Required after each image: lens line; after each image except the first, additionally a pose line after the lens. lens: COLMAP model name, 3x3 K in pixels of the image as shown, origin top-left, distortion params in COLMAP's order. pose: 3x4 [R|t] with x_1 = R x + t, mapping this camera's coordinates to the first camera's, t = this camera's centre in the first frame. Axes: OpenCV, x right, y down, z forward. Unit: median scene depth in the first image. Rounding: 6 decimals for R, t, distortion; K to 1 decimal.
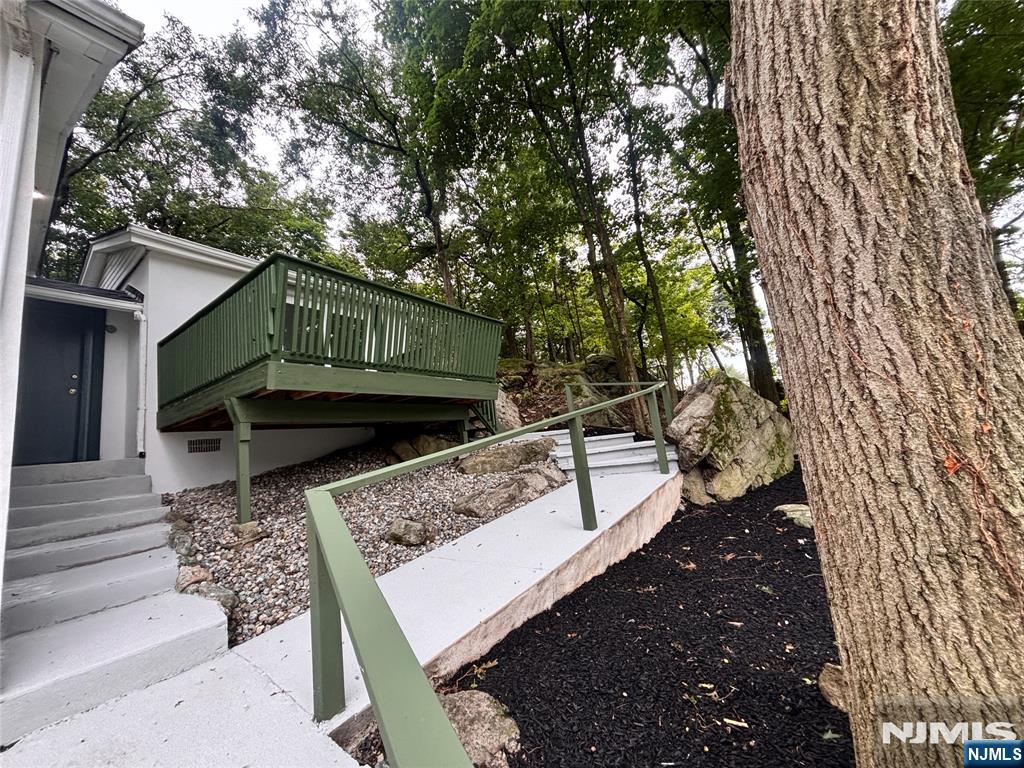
lens RADIAL K [[415.7, 0, 512.0], [0, 415.7, 384.0], [0, 0, 1]] dist [0.001365, 0.000499]
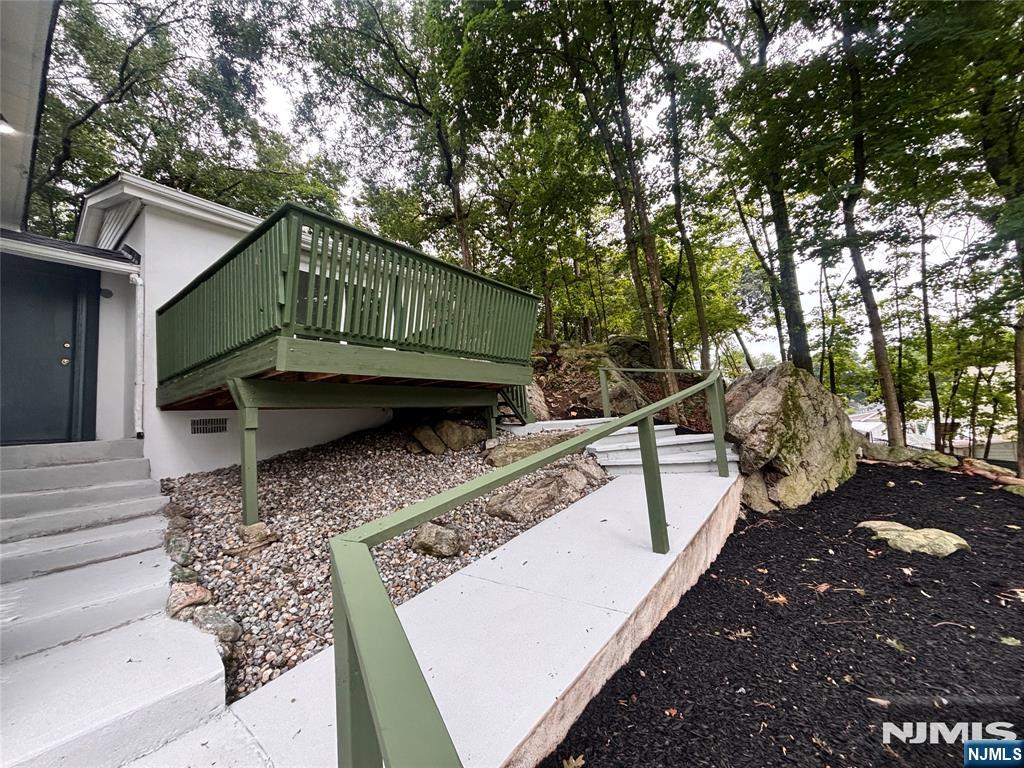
lens RADIAL K [[415.7, 0, 512.0], [0, 415.7, 384.0], [0, 0, 1]] dist [0.001365, 0.000499]
pose [[0.999281, 0.032053, -0.020260, -0.064712], [-0.030928, 0.998084, 0.053591, -0.012373], [0.021939, -0.052926, 0.998357, 0.114405]]
